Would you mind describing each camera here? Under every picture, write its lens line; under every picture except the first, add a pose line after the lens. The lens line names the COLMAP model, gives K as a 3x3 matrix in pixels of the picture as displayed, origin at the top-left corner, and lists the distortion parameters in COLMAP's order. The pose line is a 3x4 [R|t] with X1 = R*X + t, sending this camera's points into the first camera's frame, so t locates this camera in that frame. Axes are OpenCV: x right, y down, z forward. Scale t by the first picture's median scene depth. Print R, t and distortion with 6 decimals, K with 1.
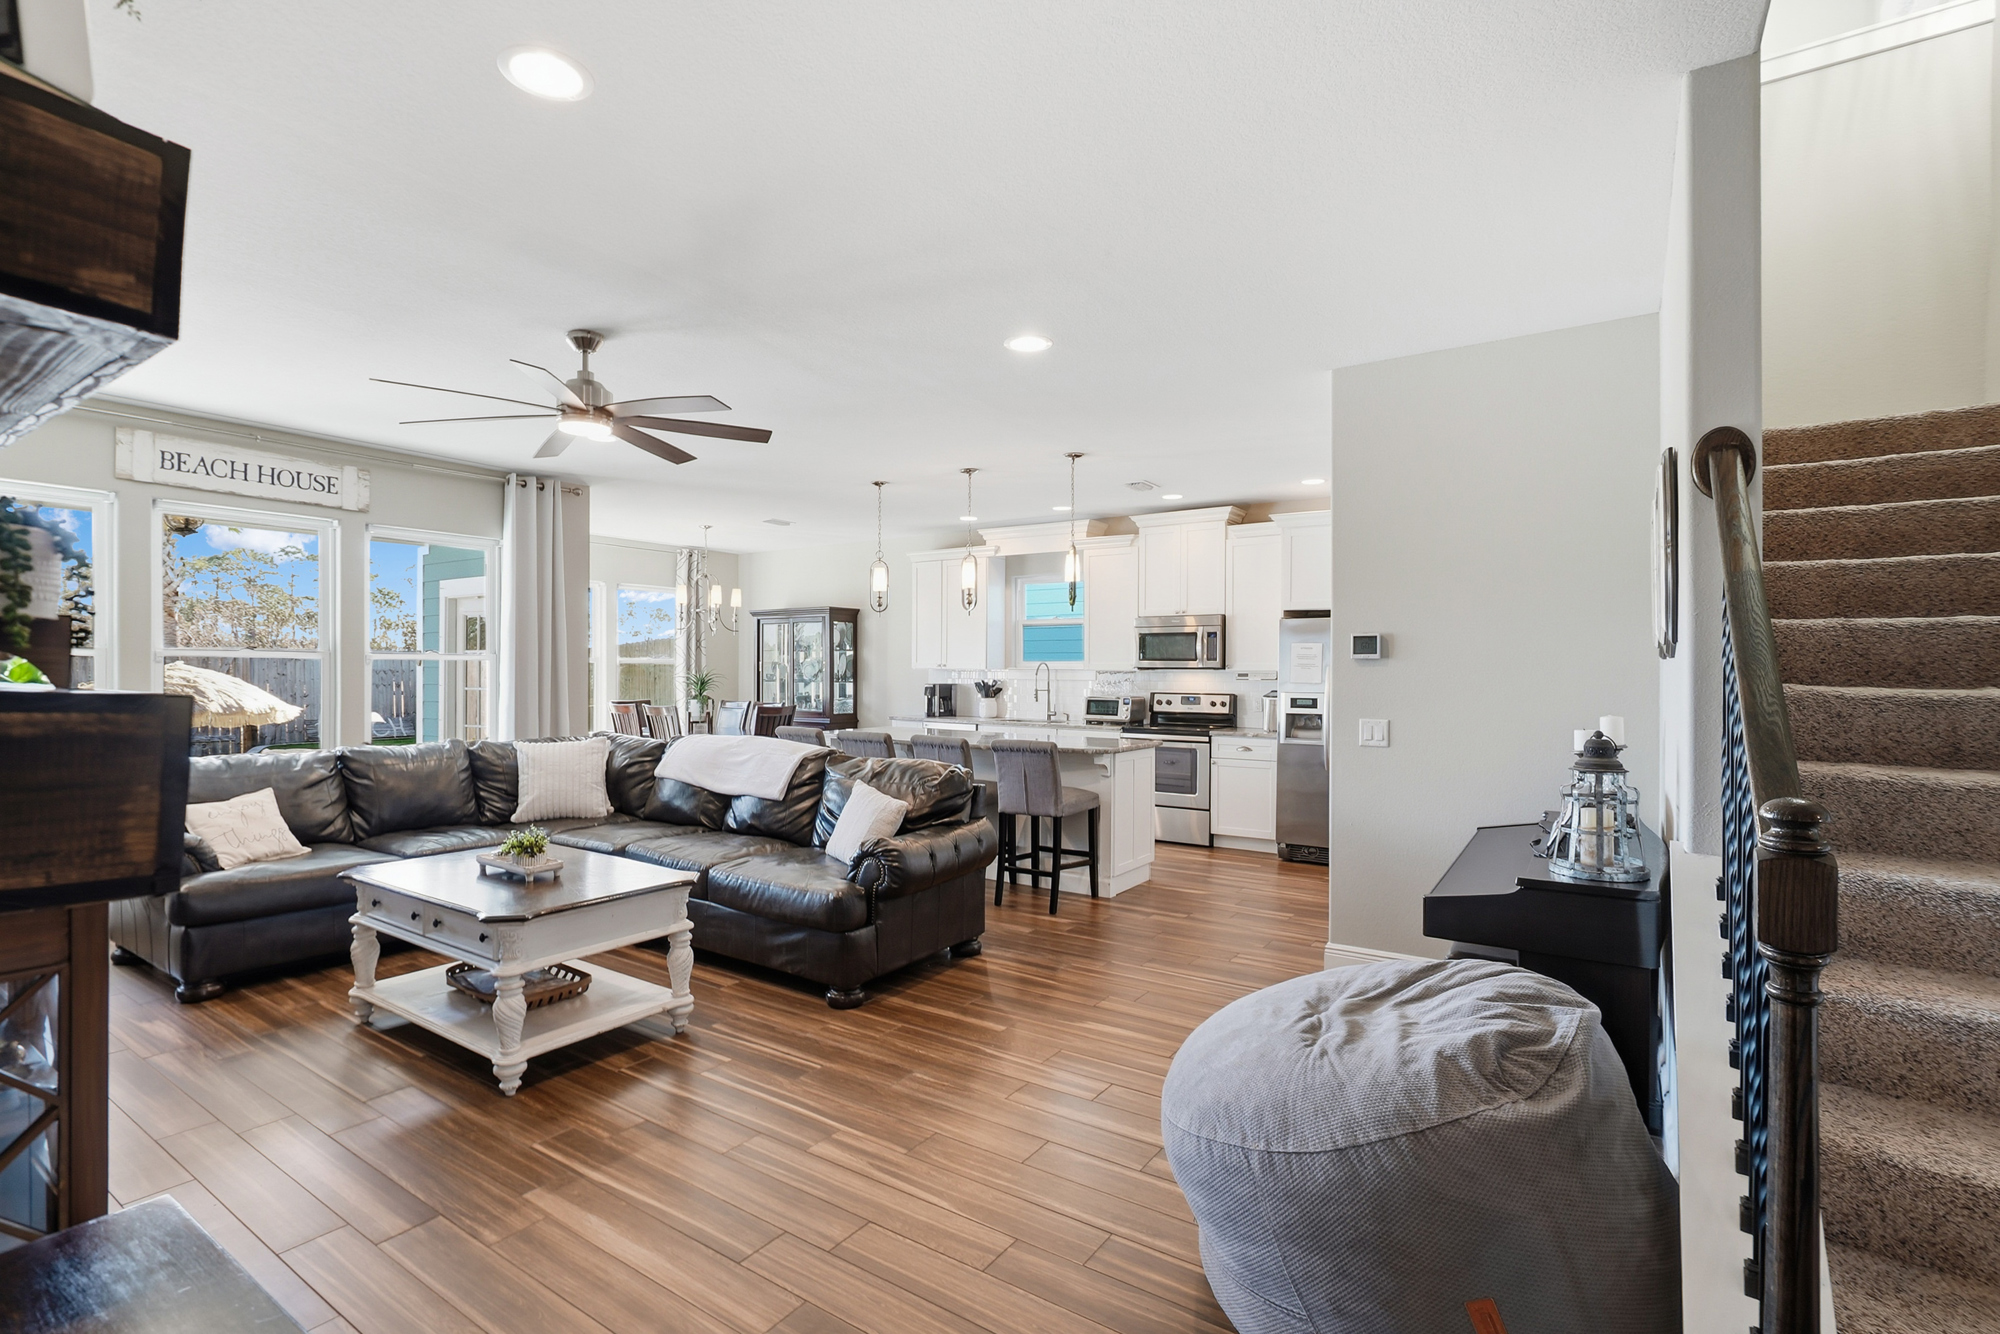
lens RADIAL K [[927.5, 0, 989.0], [0, 927.5, 678.3], [0, 0, 1]] dist [-0.011843, 0.004588]
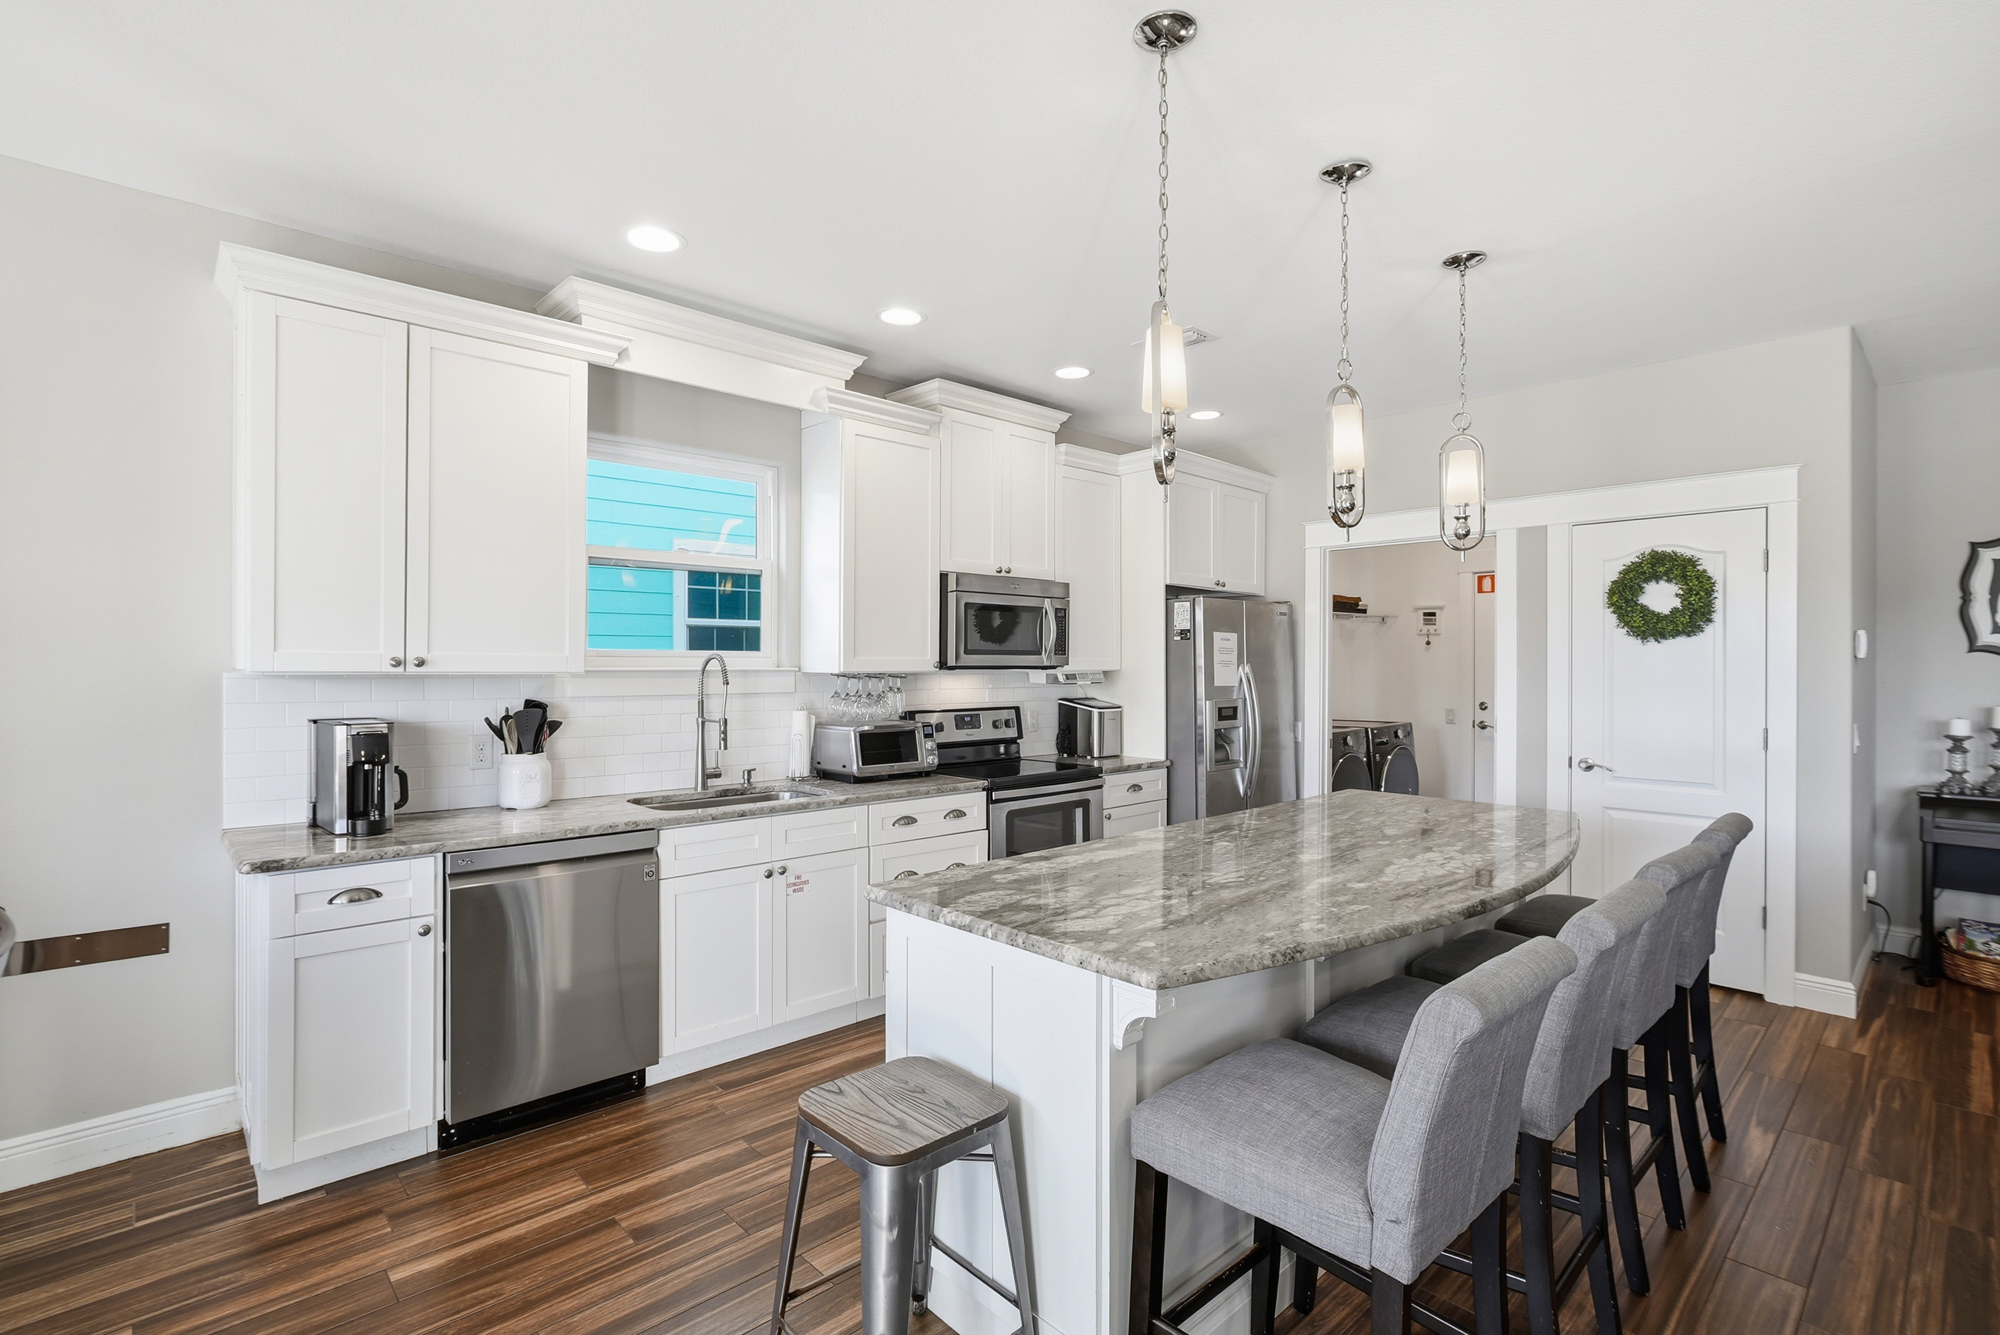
lens RADIAL K [[927.5, 0, 975.7], [0, 927.5, 674.6], [0, 0, 1]] dist [-0.011843, 0.004588]
pose [[0.228295, -0.015386, 0.973470, -0.413537], [0.010395, 0.999857, 0.013366, -0.015894], [-0.973537, 0.007068, 0.228422, 1.000652]]
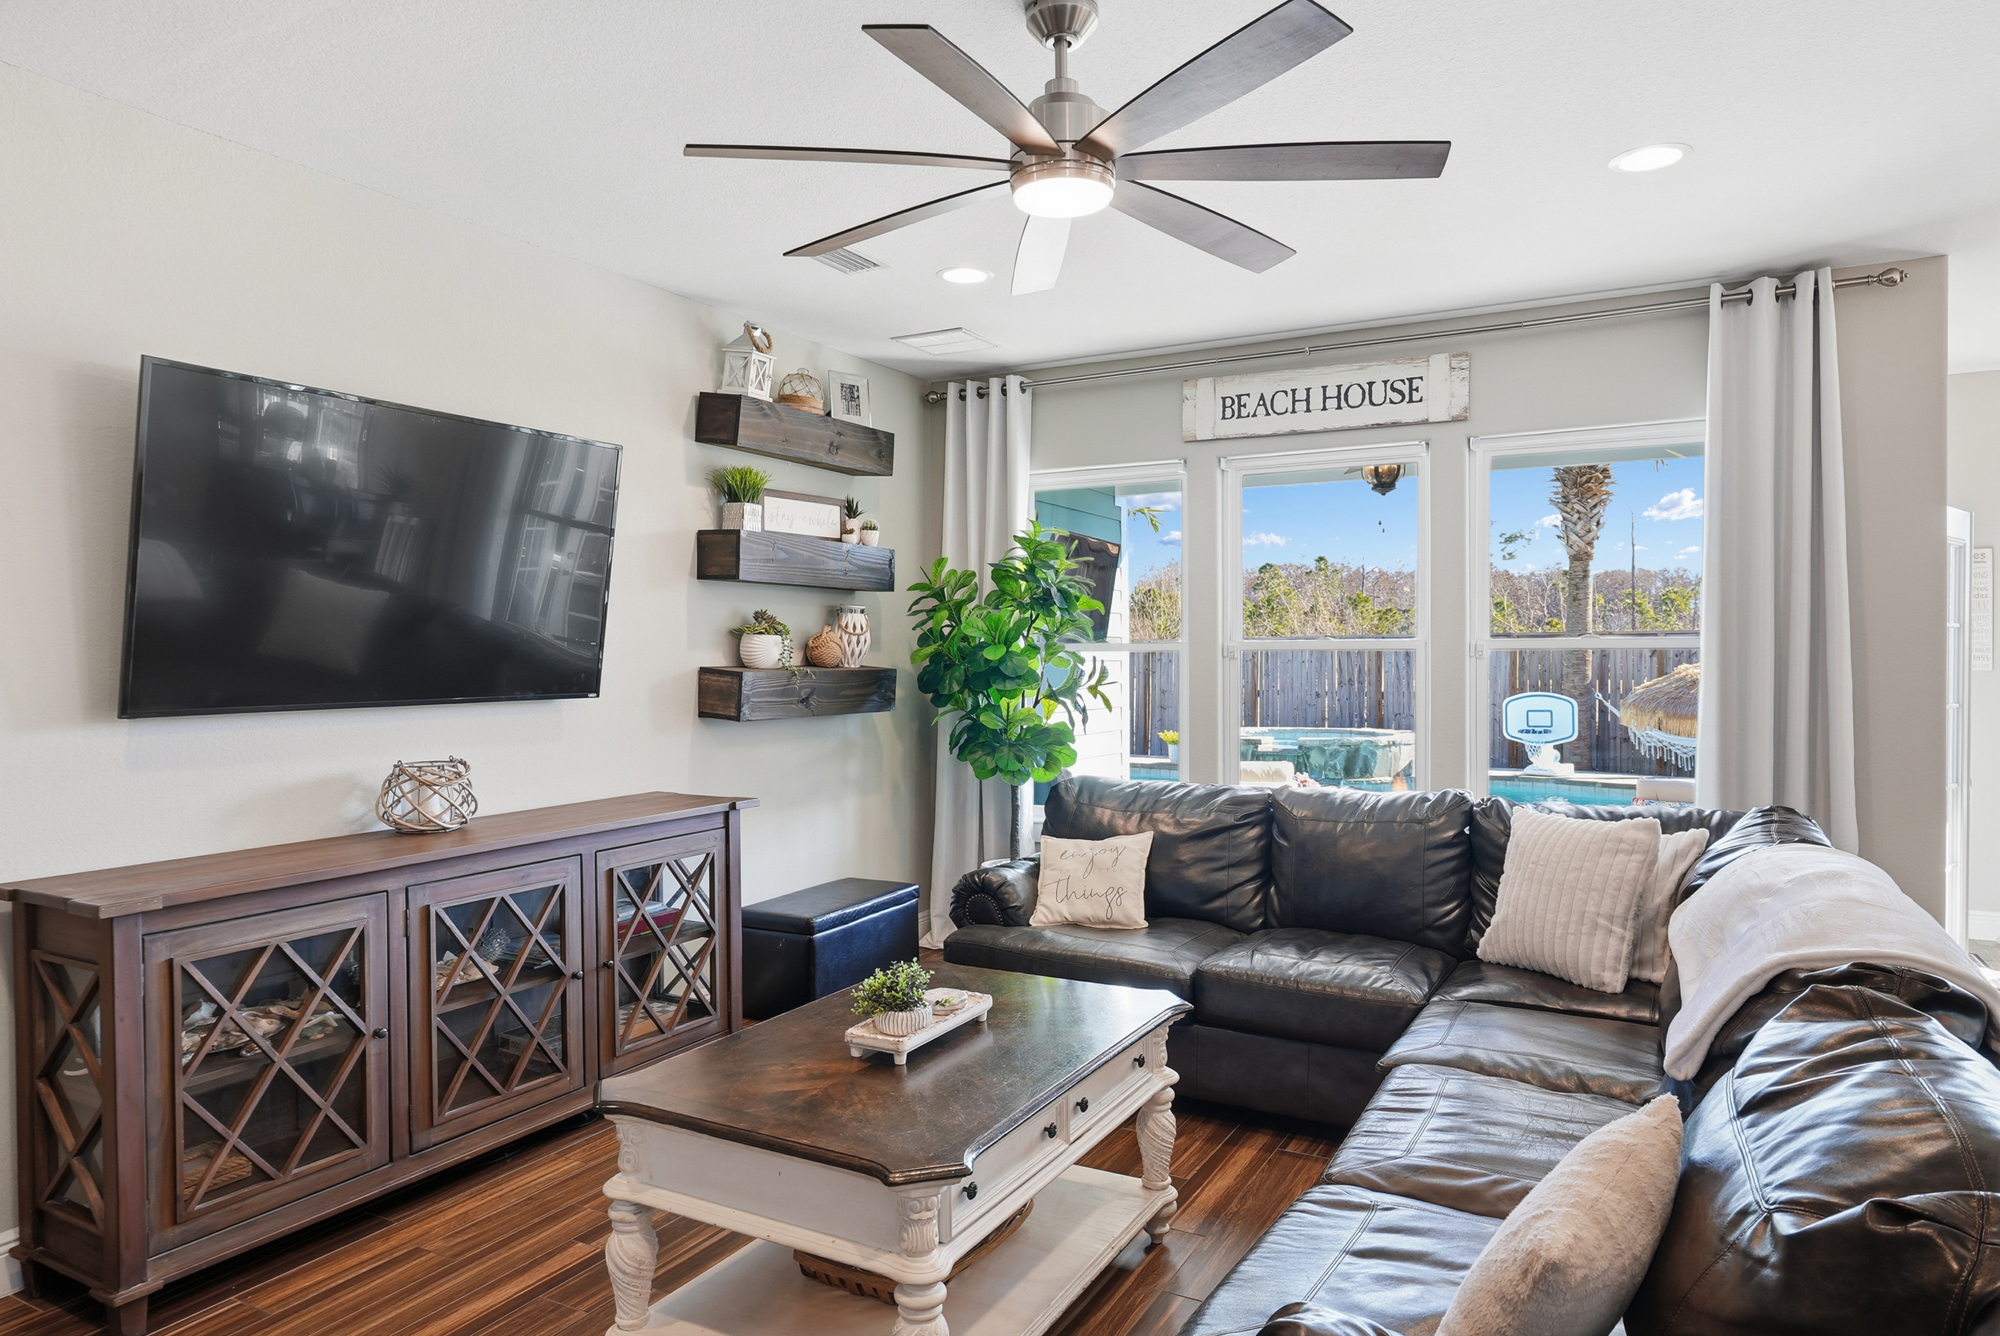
lens RADIAL K [[1258.9, 0, 987.5], [0, 1258.9, 670.1], [0, 0, 1]] dist [0.002827, -0.000206]
pose [[0.095748, 0.006496, -0.995384, 0.135396], [-0.002766, 0.999977, 0.006259, -0.010073], [0.995402, 0.002154, 0.095763, 0.503450]]
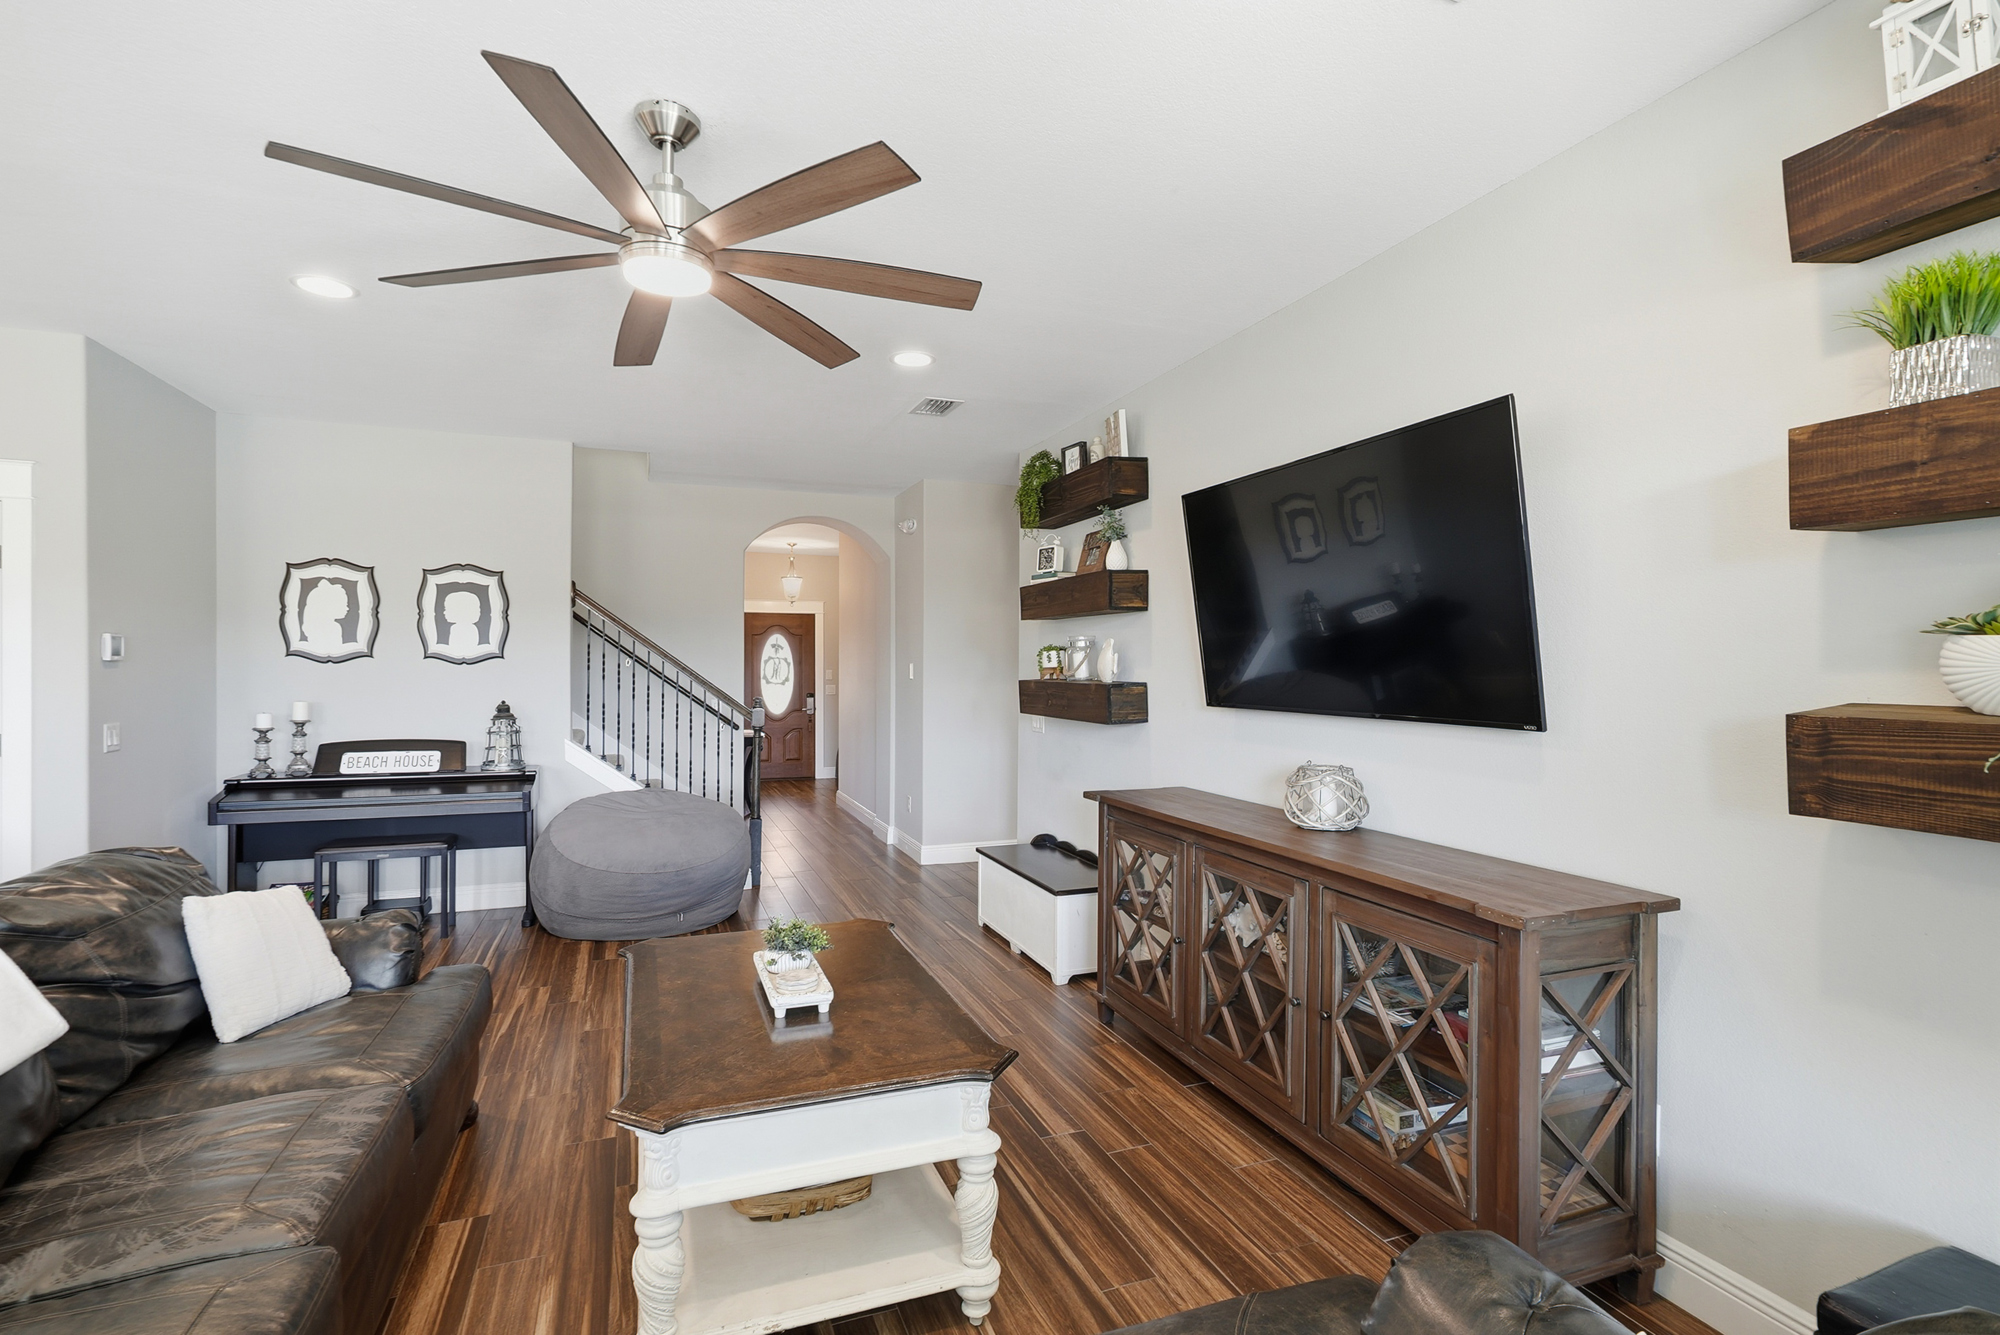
lens RADIAL K [[927.5, 0, 998.4], [0, 927.5, 665.6], [0, 0, 1]] dist [-0.011843, 0.004588]
pose [[-0.823468, -0.010242, 0.567271, -0.532281], [-0.005521, 0.999934, 0.010039, -0.018502], [-0.567336, 0.005135, -0.823470, 0.767016]]
